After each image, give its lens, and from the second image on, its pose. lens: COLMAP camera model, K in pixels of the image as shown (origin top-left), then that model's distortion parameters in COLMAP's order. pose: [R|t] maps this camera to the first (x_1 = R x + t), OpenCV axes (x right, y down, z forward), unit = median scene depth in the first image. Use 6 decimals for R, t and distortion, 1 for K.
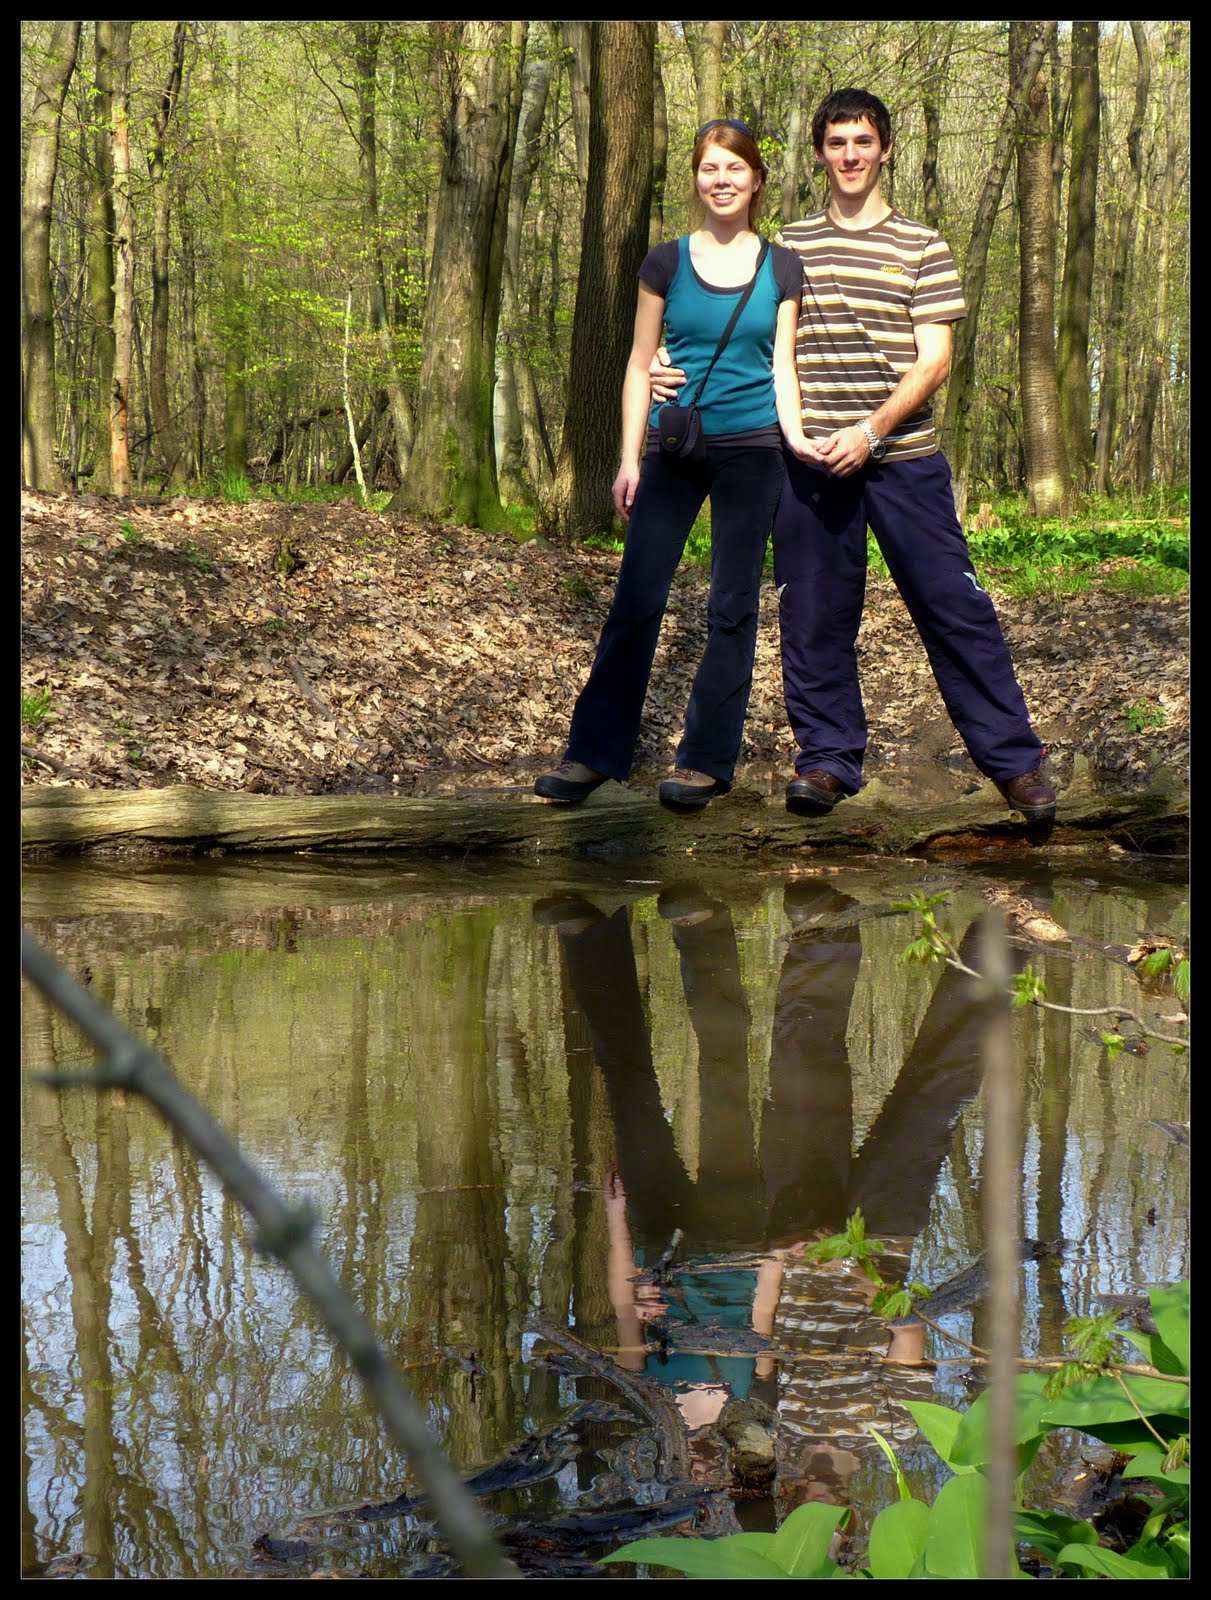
lens RADIAL K [[1871.1, 0, 605.5], [0, 1871.1, 800.0], [0, 0, 1]] dist [0.107014, -0.003865]
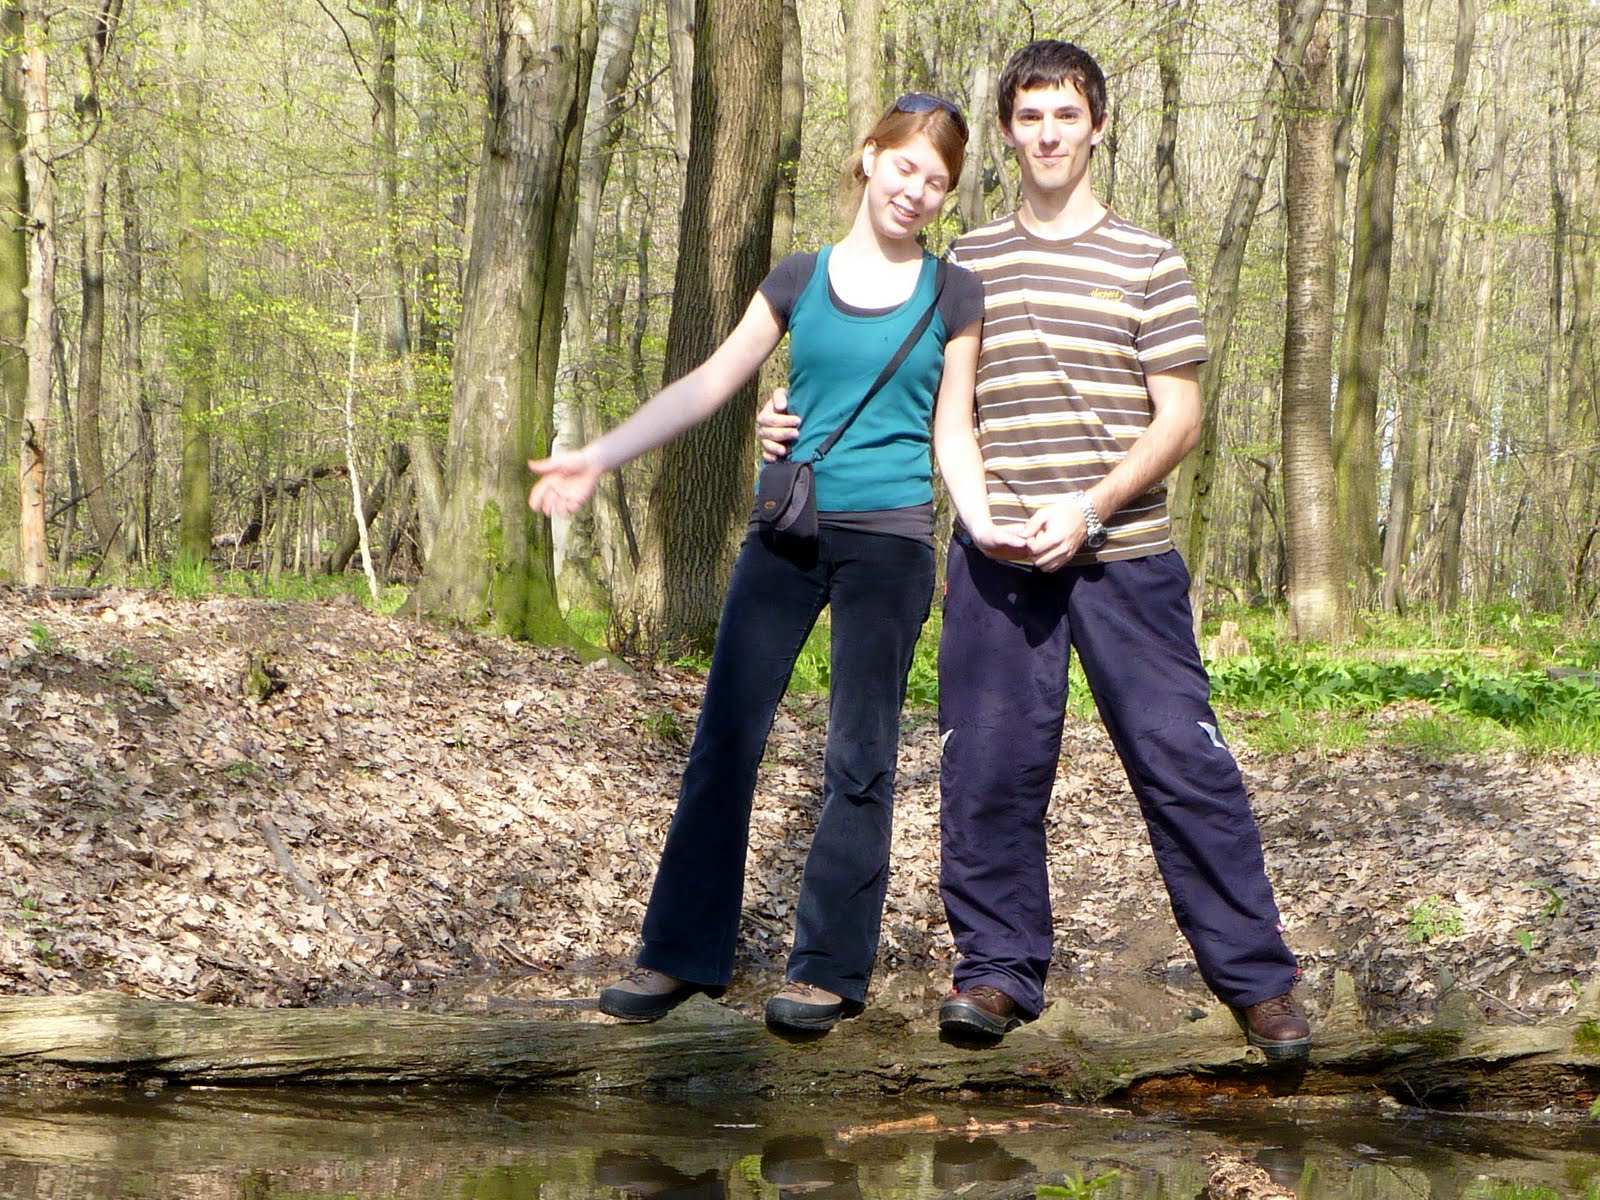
lens RADIAL K [[1874.4, 0, 800.0], [0, 1874.4, 600.0], [0, 0, 1]] dist [-0.003396, -0.037863]
pose [[0.998421, 0.026481, 0.049542, 0.001105], [-0.016171, 0.980072, -0.197981, -0.018618], [-0.053798, 0.196867, 0.978953, 0.278600]]
